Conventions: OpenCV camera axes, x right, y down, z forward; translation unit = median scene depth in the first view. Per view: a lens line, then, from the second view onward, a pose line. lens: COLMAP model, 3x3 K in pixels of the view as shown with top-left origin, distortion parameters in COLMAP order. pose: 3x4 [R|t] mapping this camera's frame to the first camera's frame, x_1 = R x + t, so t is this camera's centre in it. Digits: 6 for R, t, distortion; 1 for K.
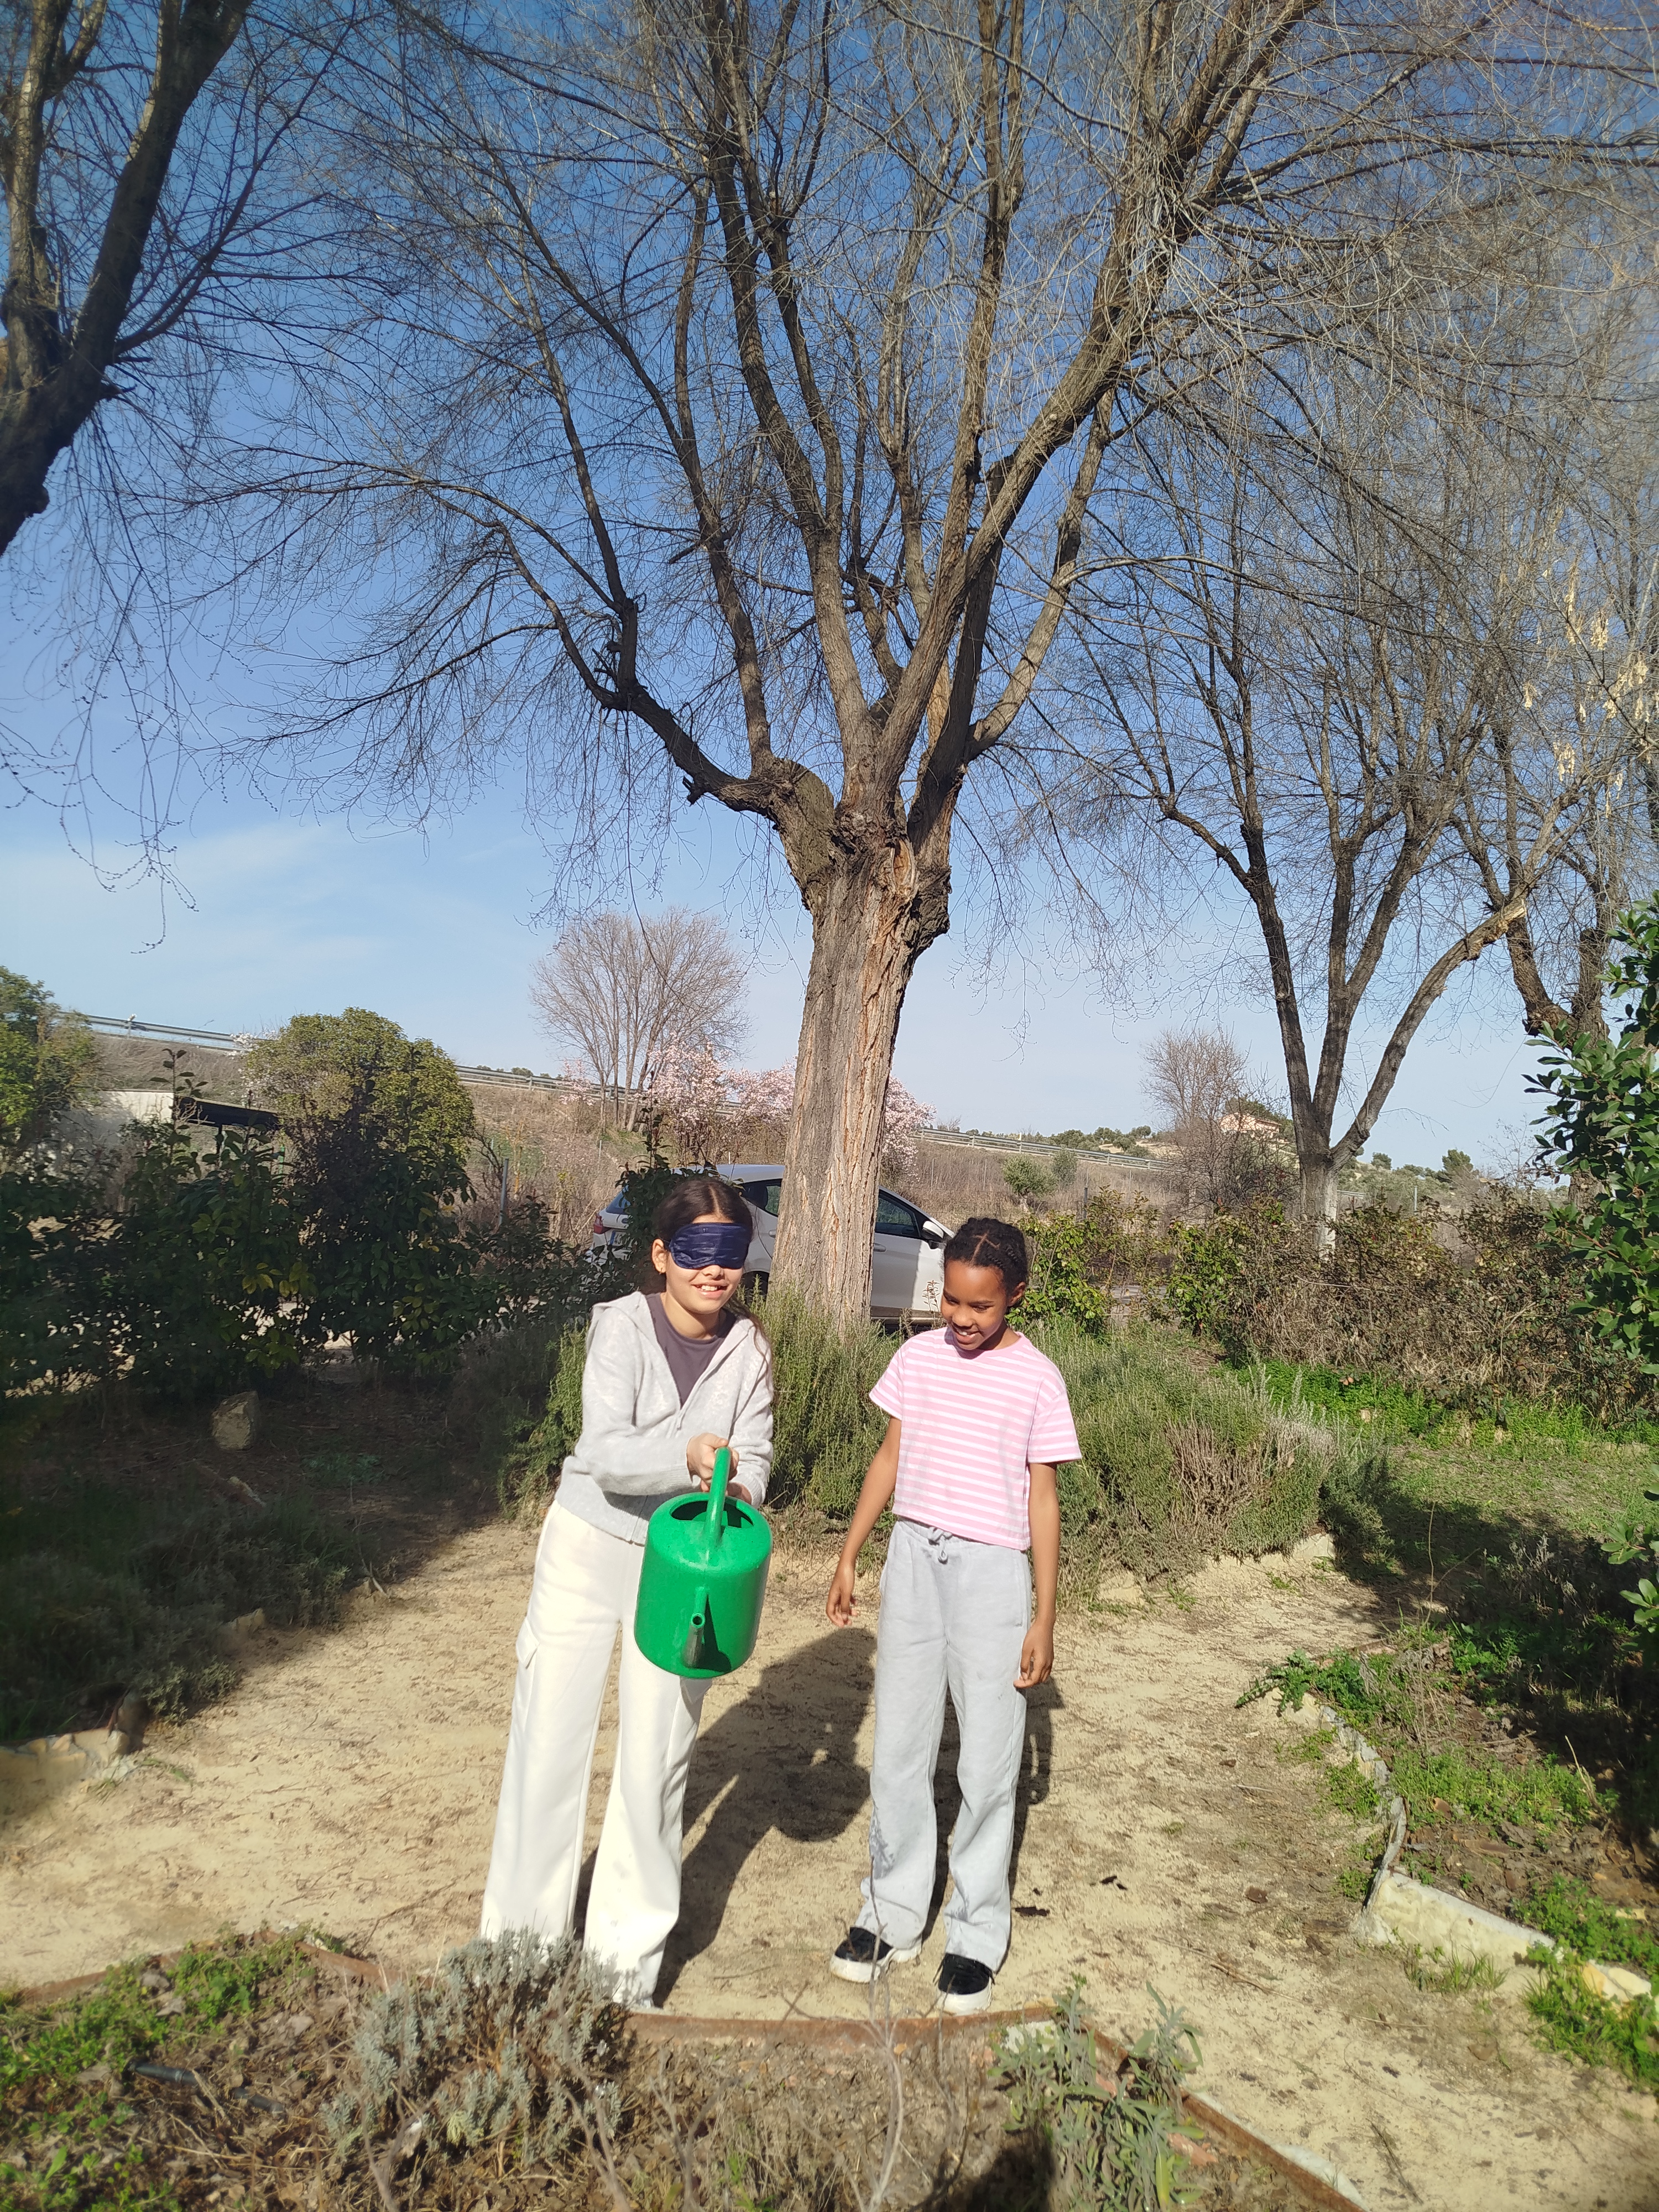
lens RADIAL K [[1566.2, 0, 833.1], [0, 1566.2, 1117.9], [0, 0, 1]] dist [0.009881, -0.001812]
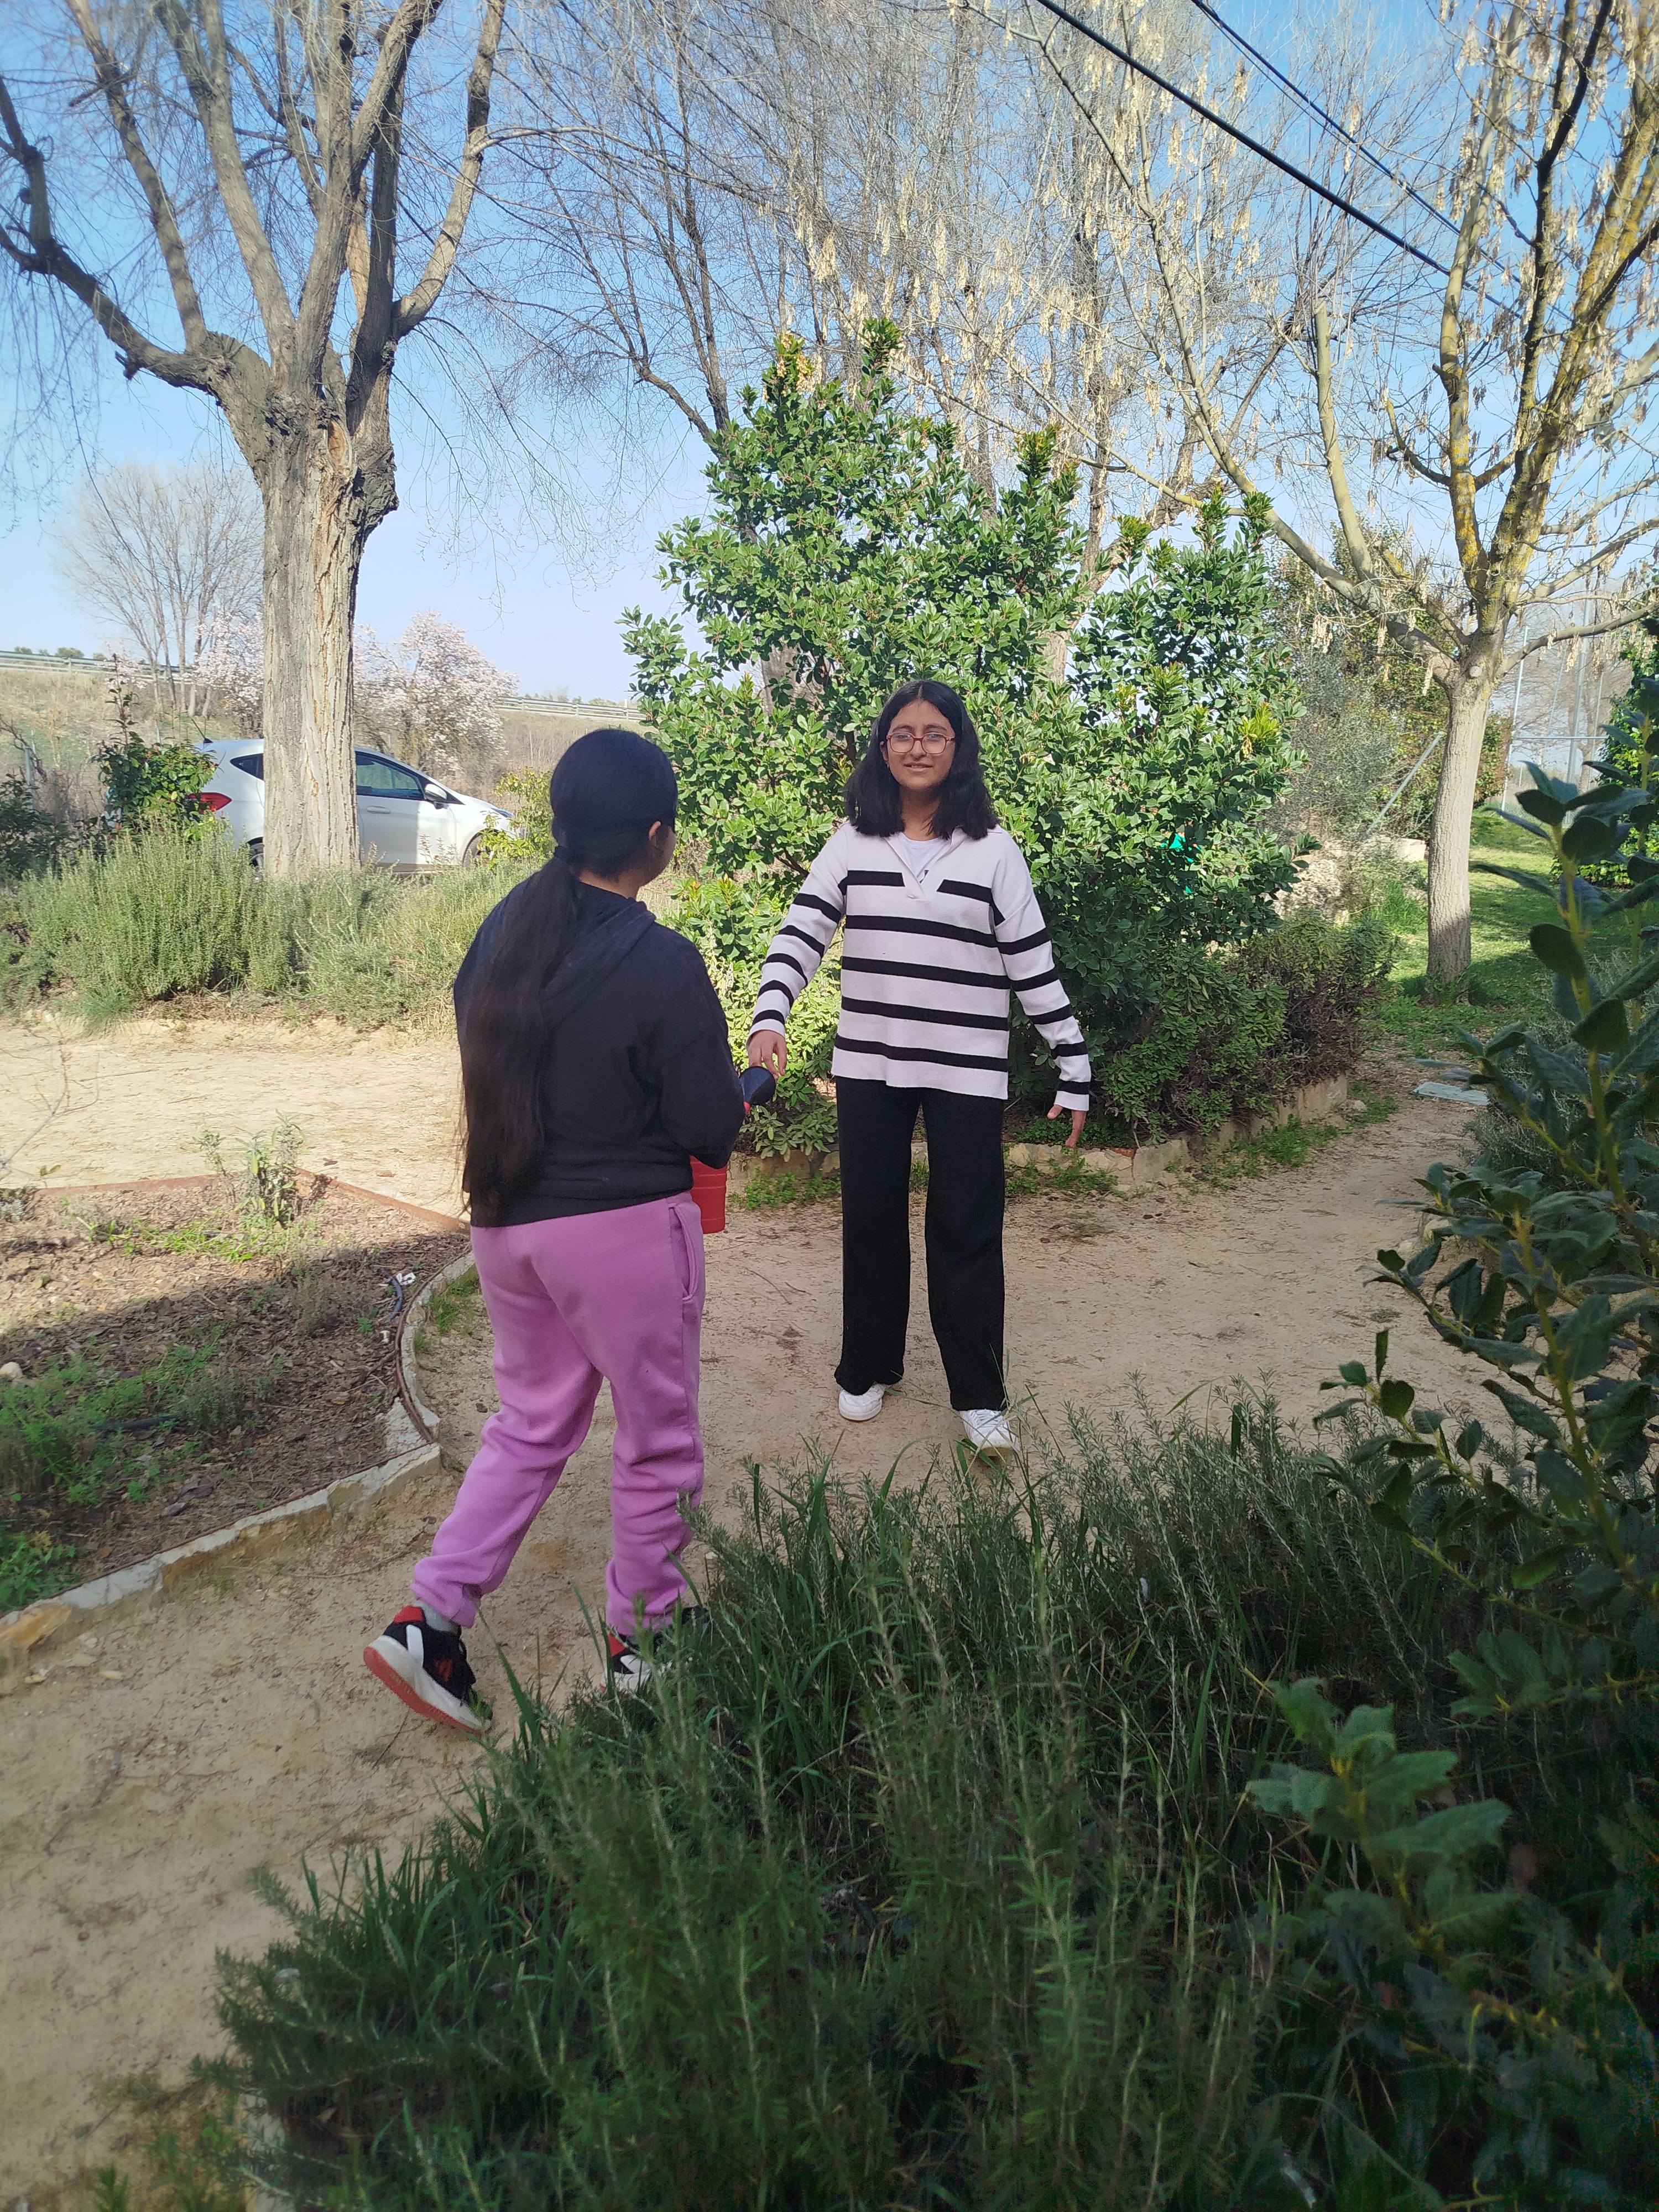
lens RADIAL K [[1566.2, 0, 807.4], [0, 1566.2, 1100.6], [0, 0, 1]] dist [0.009881, -0.001812]
pose [[0.972812, -0.096549, 0.210512, 0.080118], [0.039179, 0.964465, 0.261289, 0.003418], [-0.228259, -0.245938, 0.942026, -0.187665]]
